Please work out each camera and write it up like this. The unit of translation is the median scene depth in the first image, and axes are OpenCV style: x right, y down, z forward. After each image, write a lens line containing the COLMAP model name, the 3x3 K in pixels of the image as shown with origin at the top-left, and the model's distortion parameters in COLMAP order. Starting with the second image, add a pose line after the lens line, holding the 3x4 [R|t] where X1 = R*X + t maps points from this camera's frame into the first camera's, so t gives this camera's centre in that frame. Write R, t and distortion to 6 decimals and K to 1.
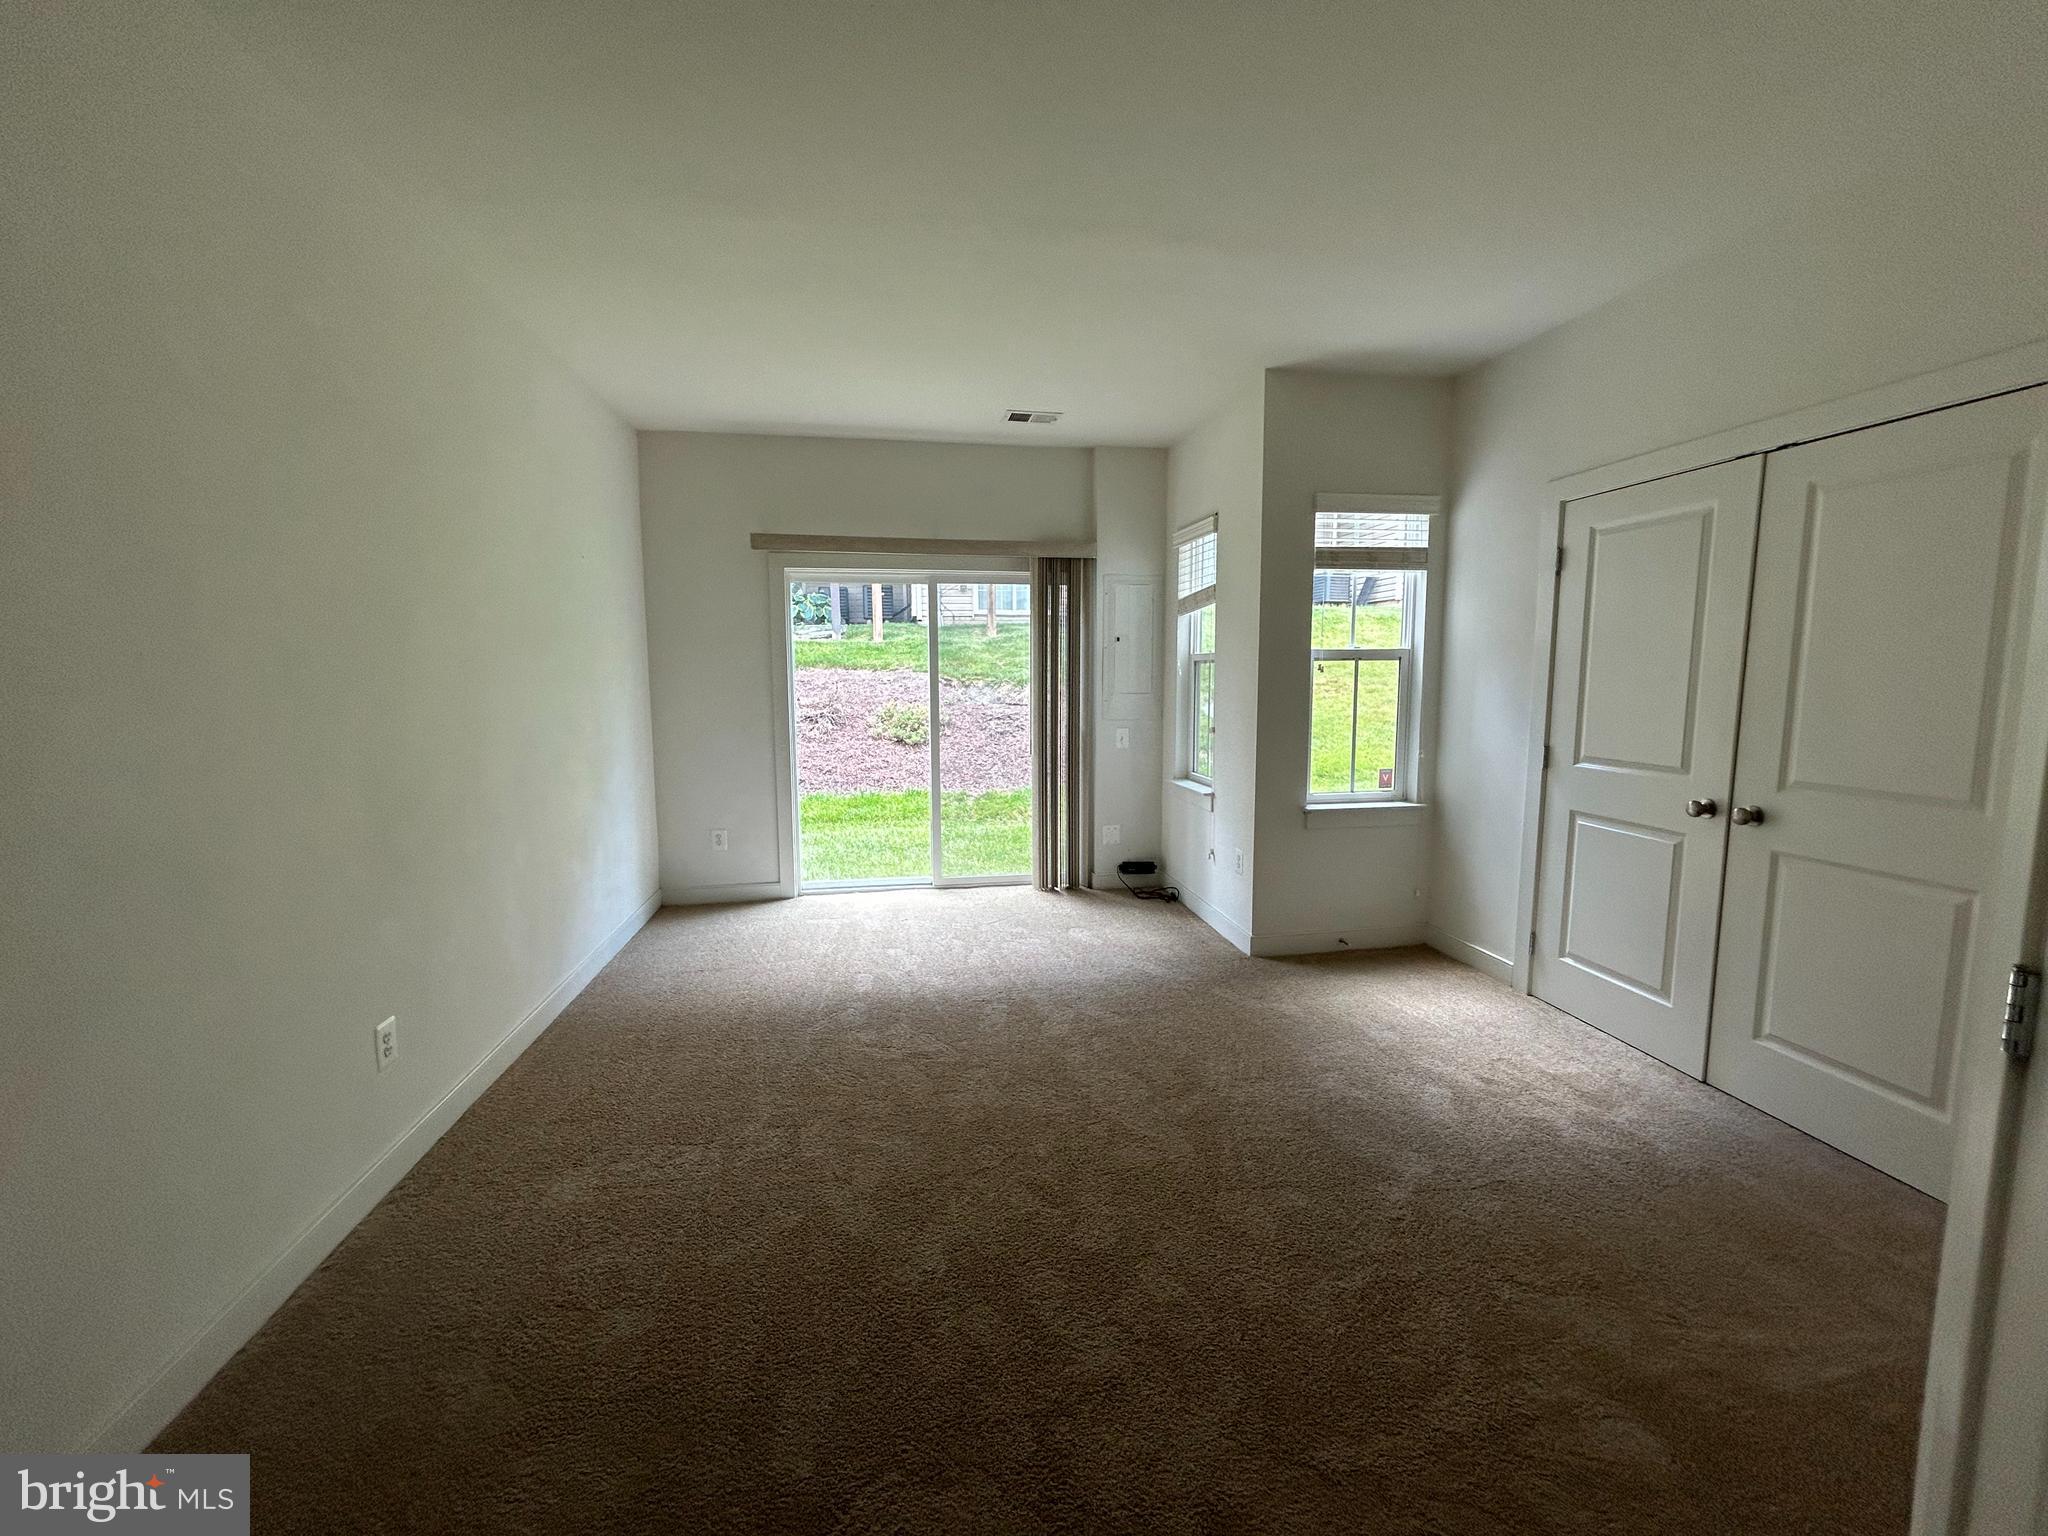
lens RADIAL K [[827.7, 0, 1024.0], [0, 827.7, 768.0], [0, 0, 1]] dist [-0.001133, 0.000182]
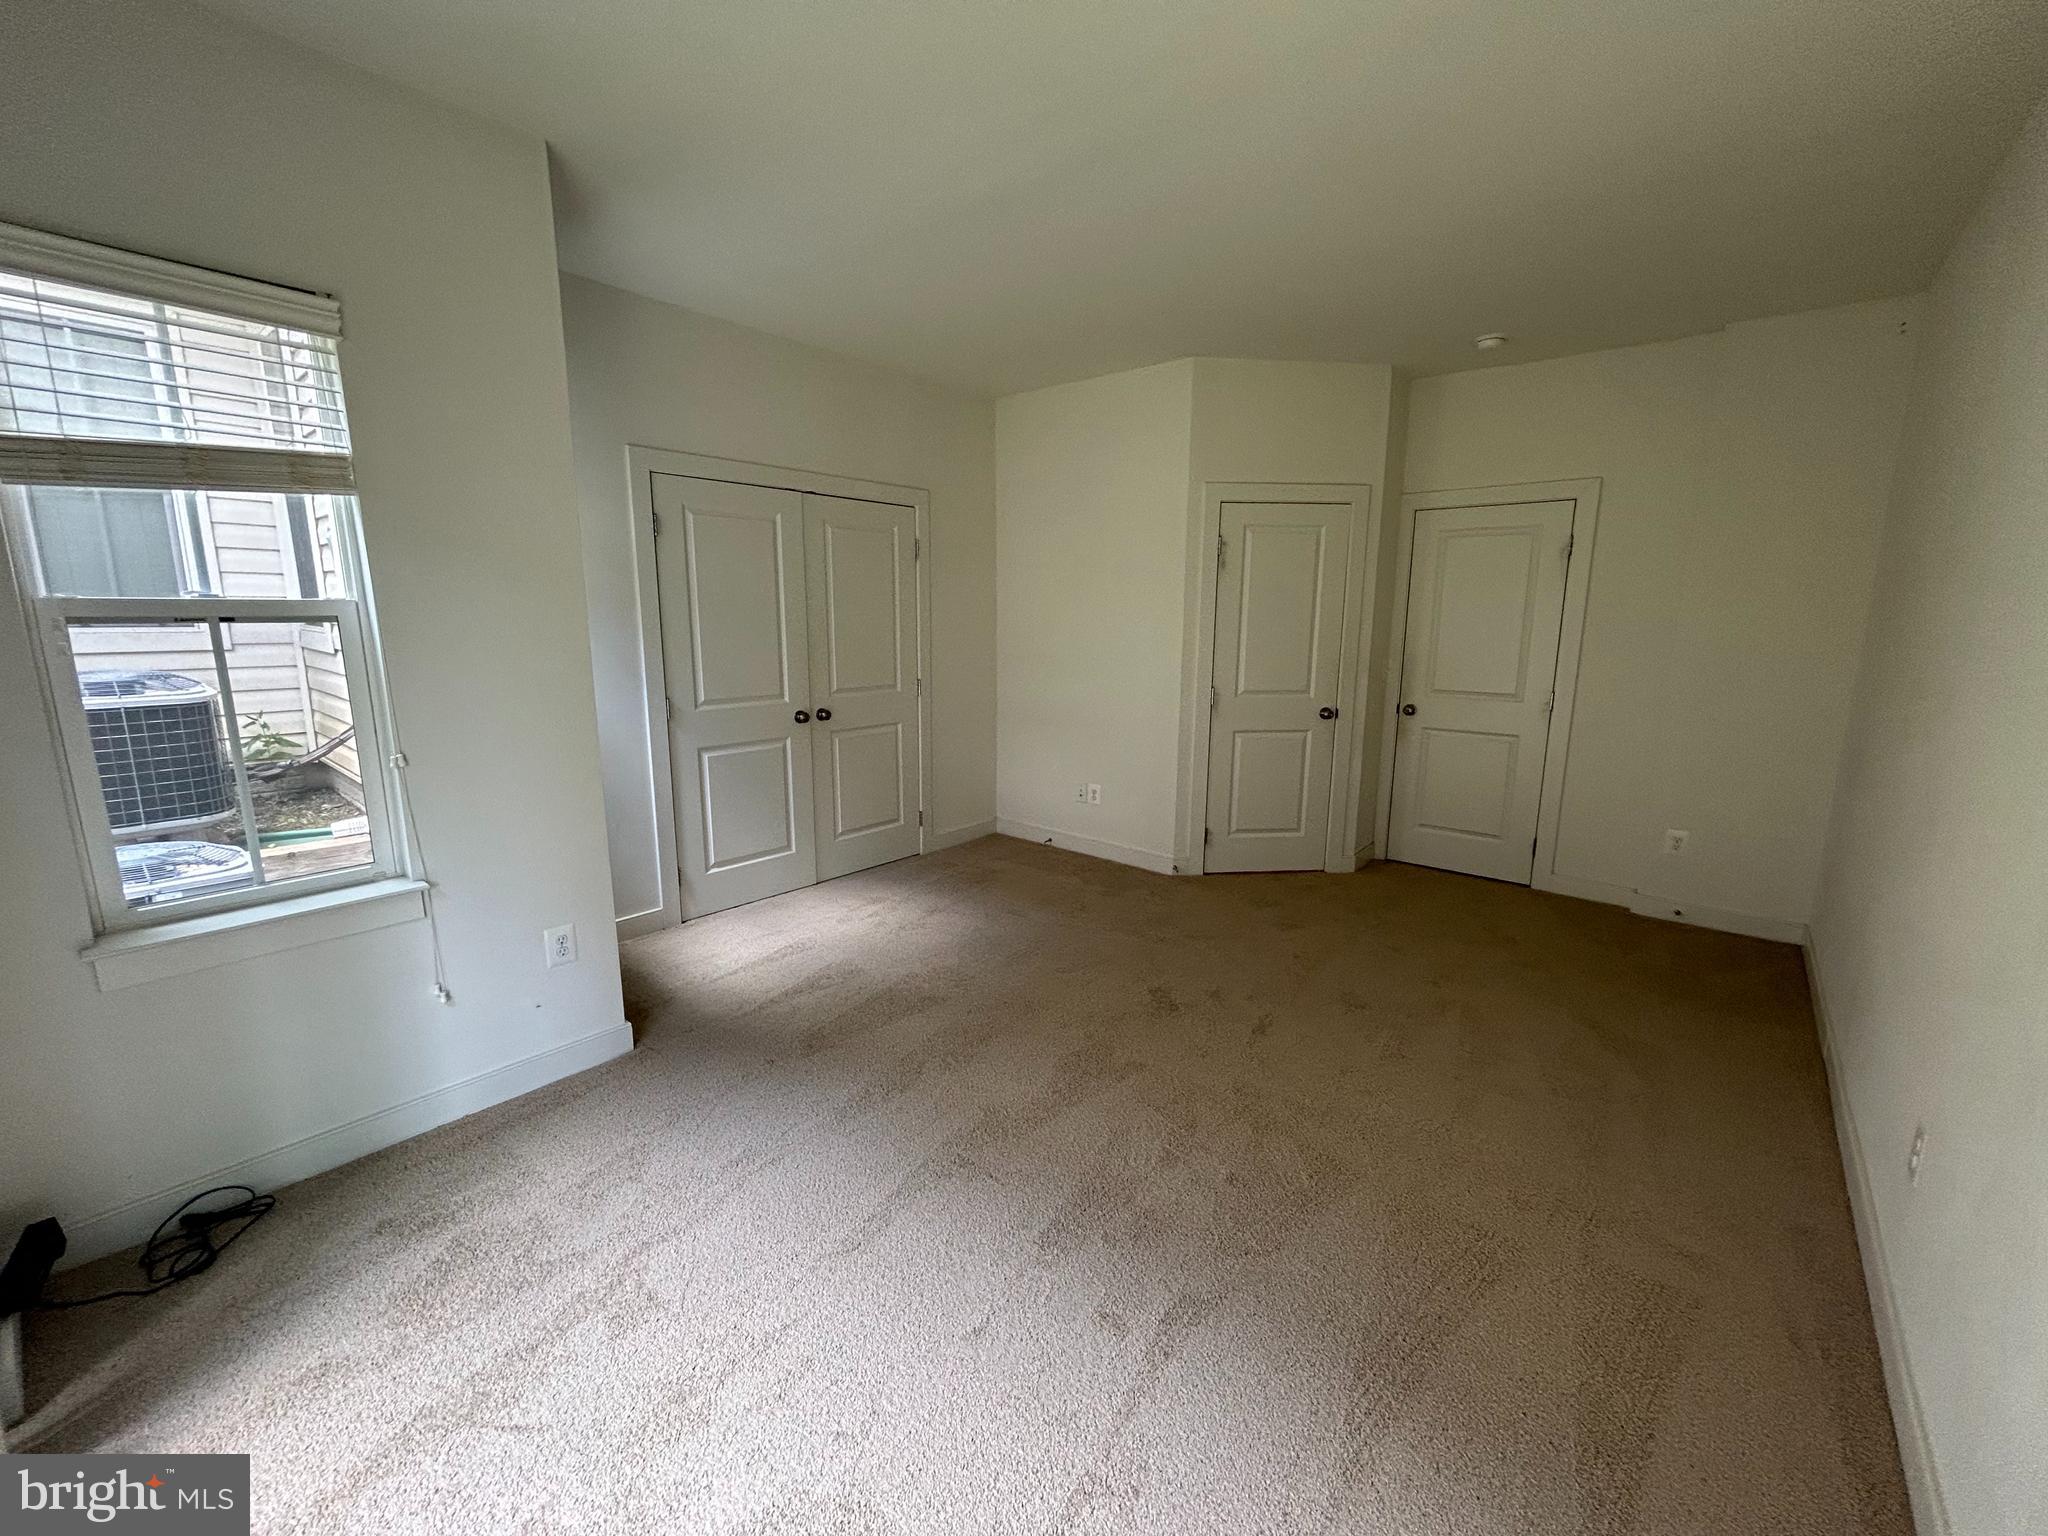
lens RADIAL K [[827.7, 0, 1024.0], [0, 827.7, 768.0], [0, 0, 1]] dist [-0.001133, 0.000182]
pose [[-0.663526, -0.117485, 0.738871, -0.517089], [0.103883, 0.963559, 0.246502, -0.163310], [-0.740906, 0.240316, -0.627142, 1.355818]]
